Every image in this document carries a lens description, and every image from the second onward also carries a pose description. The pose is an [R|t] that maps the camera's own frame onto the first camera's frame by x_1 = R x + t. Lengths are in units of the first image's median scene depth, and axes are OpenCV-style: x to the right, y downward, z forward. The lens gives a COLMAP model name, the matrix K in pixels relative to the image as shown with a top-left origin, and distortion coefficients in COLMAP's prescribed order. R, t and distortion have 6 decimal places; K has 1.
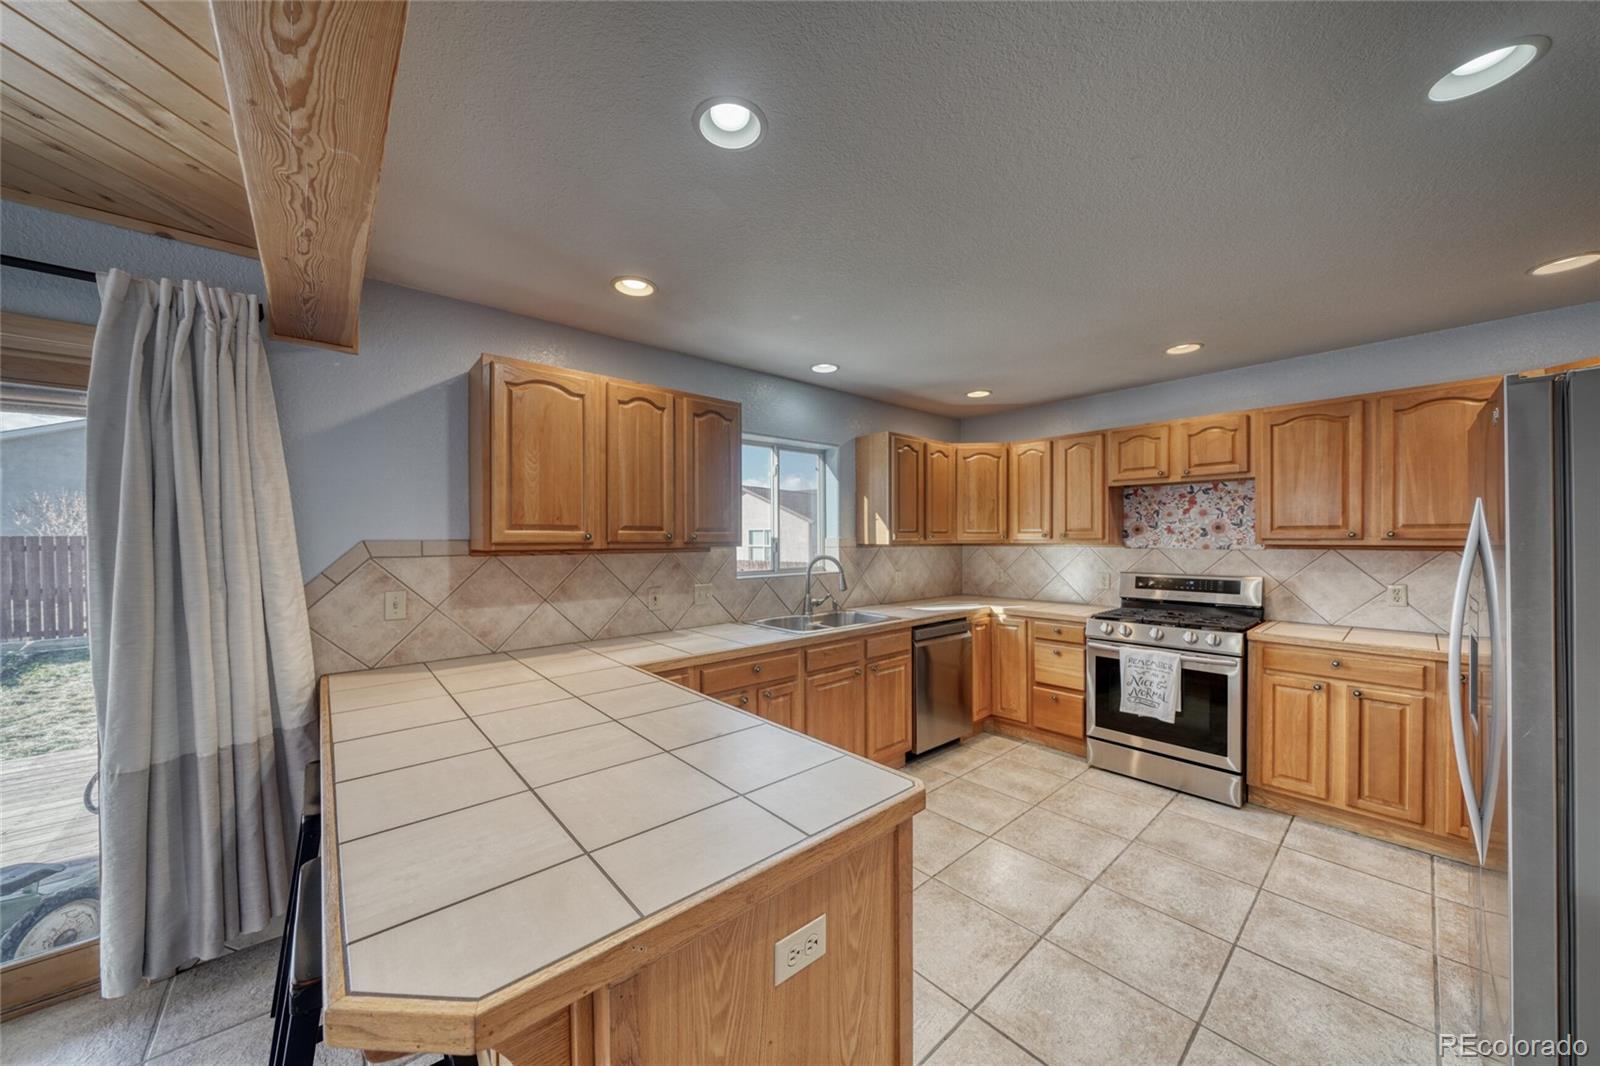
lens RADIAL K [[550.0, 0, 790.1], [0, 550.0, 542.5], [0, 0, 1]] dist [-0.004438, 0.000112]
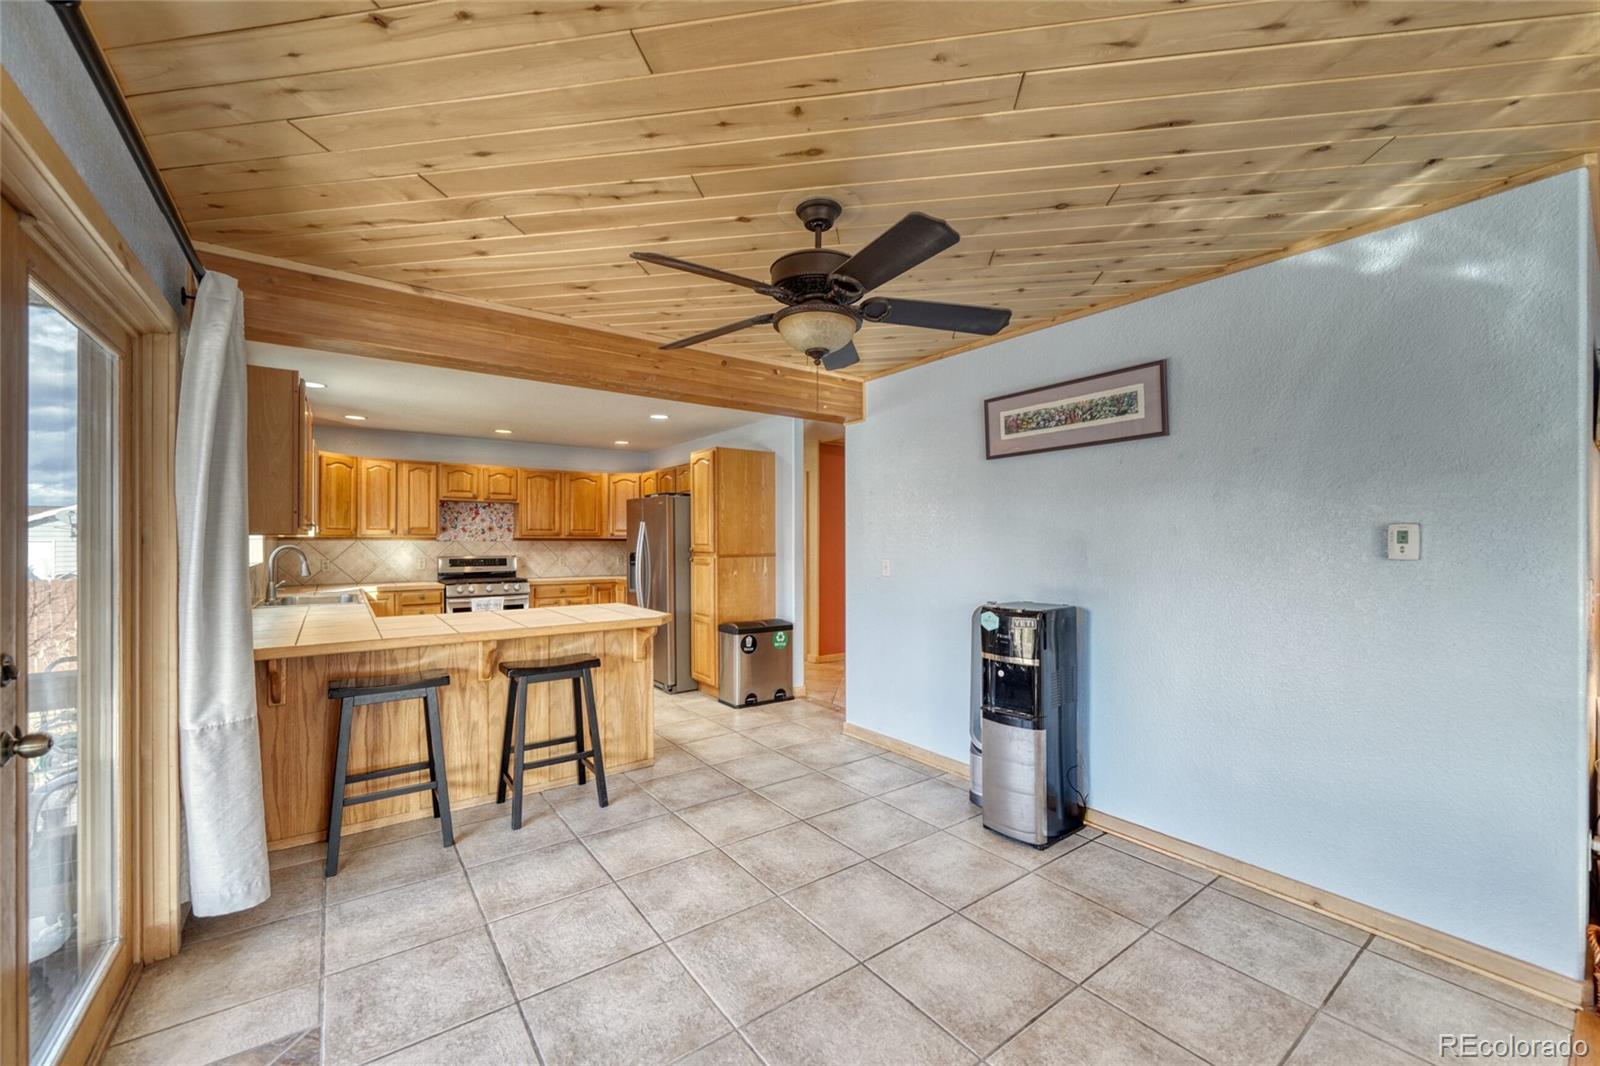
lens RADIAL K [[631.4, 0, 800.1], [0, 631.4, 534.8], [0, 0, 1]] dist [-0.002118, -0.000020]
pose [[0.072271, 0.014002, 0.997287, -1.905671], [0.006846, 0.999871, -0.014534, 0.045667], [-0.997362, 0.007878, 0.072166, -0.204606]]
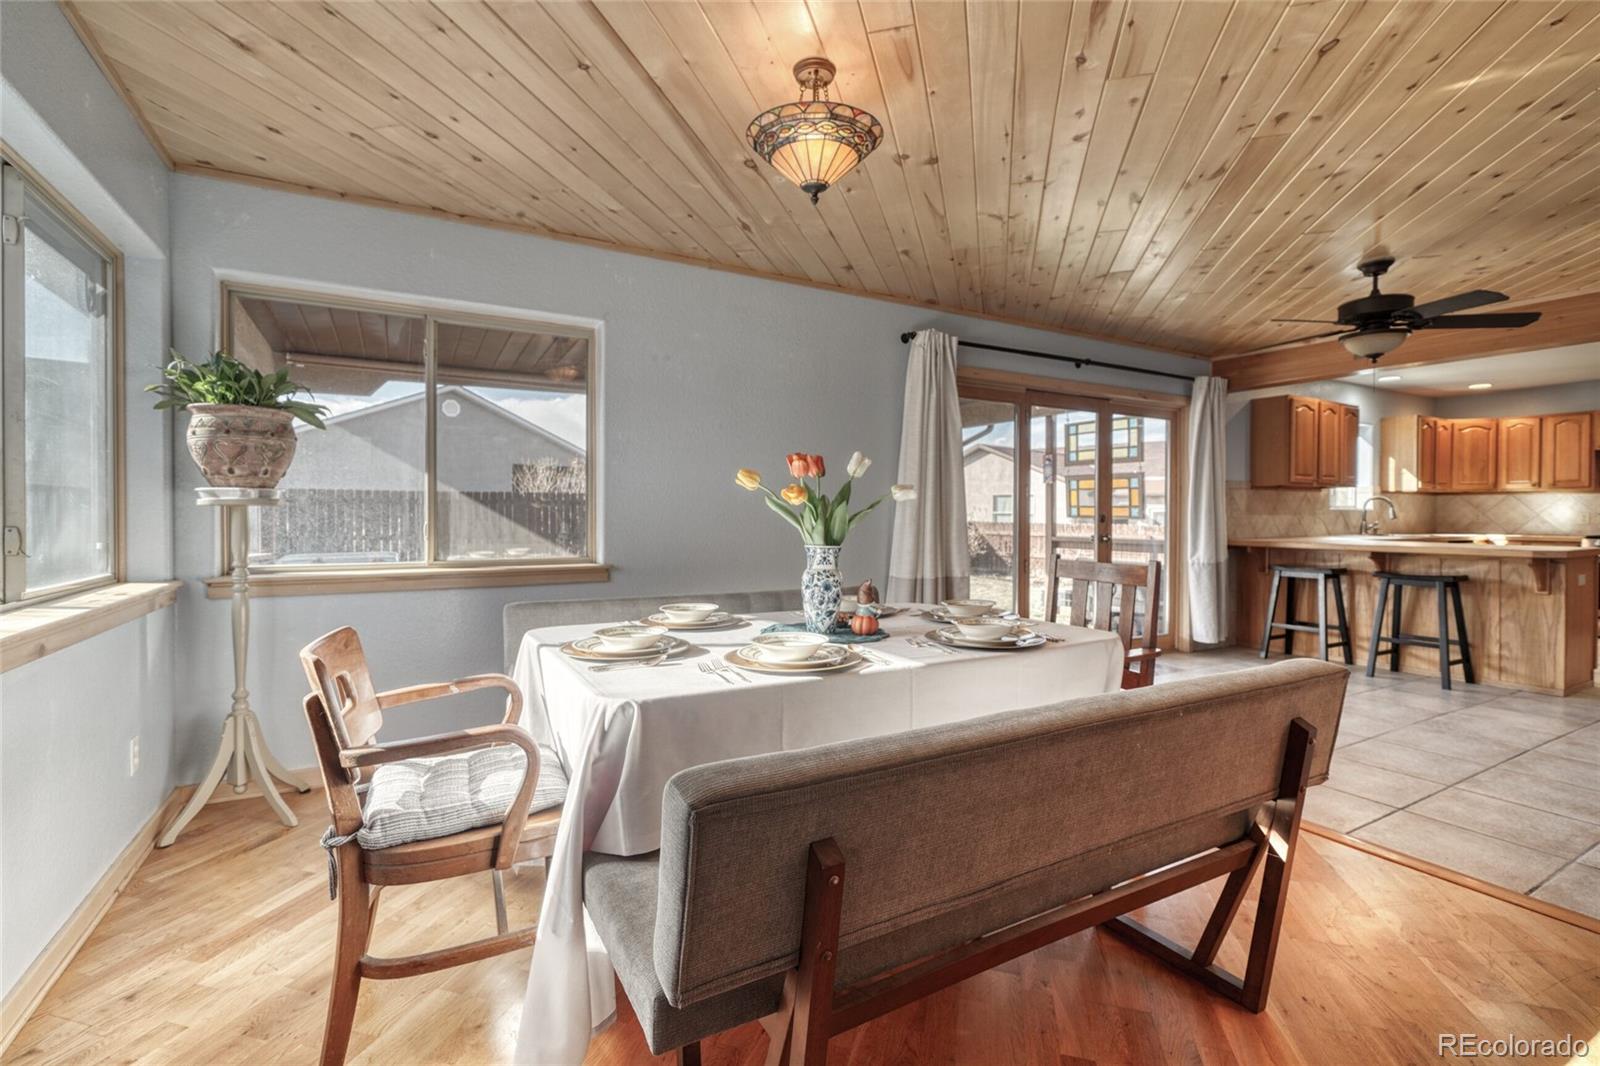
lens RADIAL K [[700.5, 0, 795.9], [0, 700.5, 511.4], [0, 0, 1]] dist [-0.000251, -0.000047]
pose [[0.980758, 0.008602, -0.195036, -1.962795], [-0.009892, 0.999935, -0.005638, 0.157306], [0.194975, 0.007459, 0.980780, -2.123271]]
